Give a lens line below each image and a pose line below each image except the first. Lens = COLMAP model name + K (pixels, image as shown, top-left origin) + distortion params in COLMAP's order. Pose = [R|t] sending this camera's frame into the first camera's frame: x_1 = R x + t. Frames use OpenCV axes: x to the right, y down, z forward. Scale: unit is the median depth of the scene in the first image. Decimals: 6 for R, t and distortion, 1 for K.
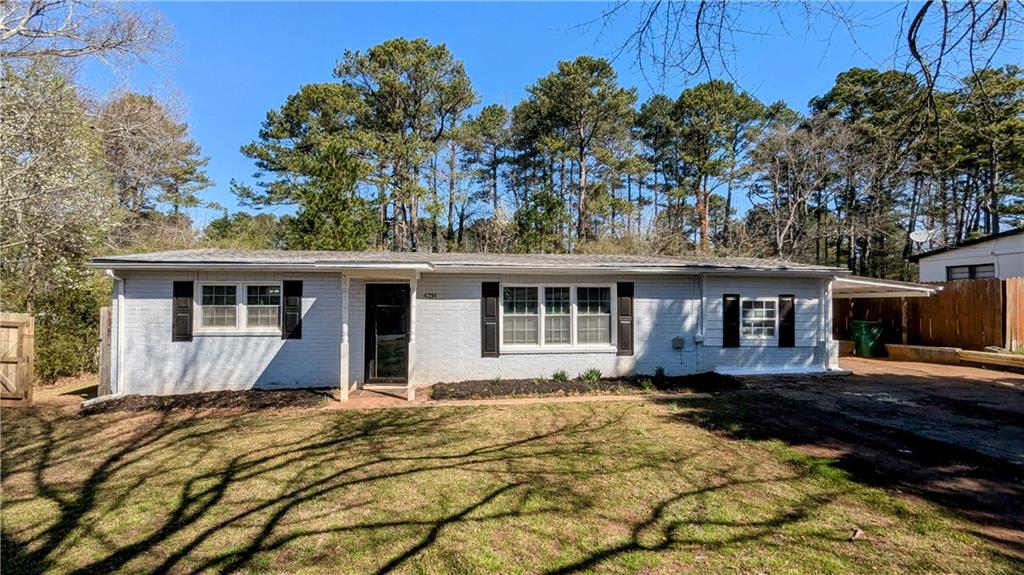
lens RADIAL K [[483.2, 0, 516.8], [0, 483.2, 290.4], [0, 0, 1]] dist [-0.000099, -0.000557]
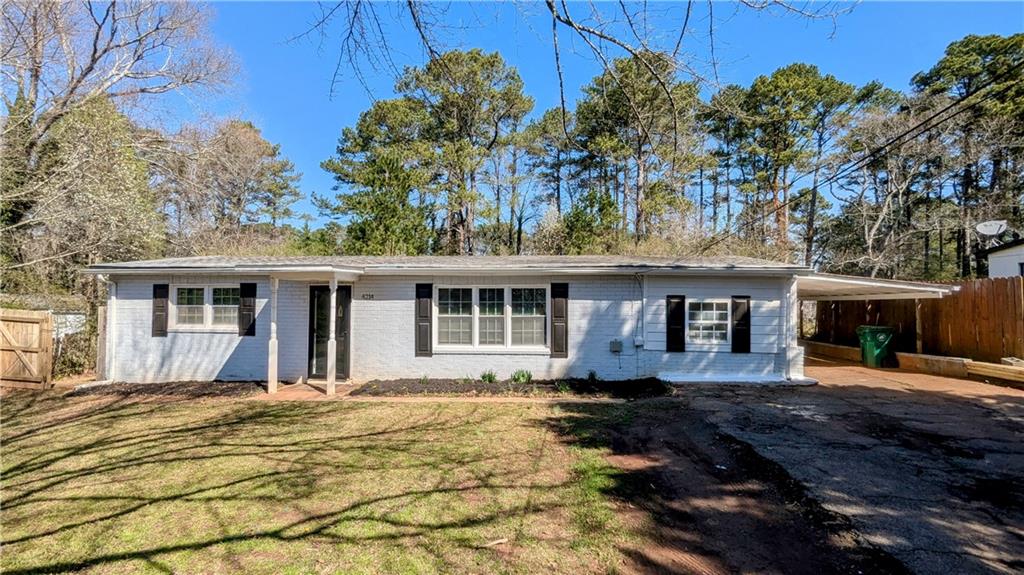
lens RADIAL K [[483.2, 0, 516.8], [0, 483.2, 290.4], [0, 0, 1]] dist [-0.000099, -0.000557]
pose [[0.983339, -0.002810, -0.181757, 0.316666], [0.001608, 0.999976, -0.006760, 0.004314], [0.181772, 0.006356, 0.983320, 0.023426]]
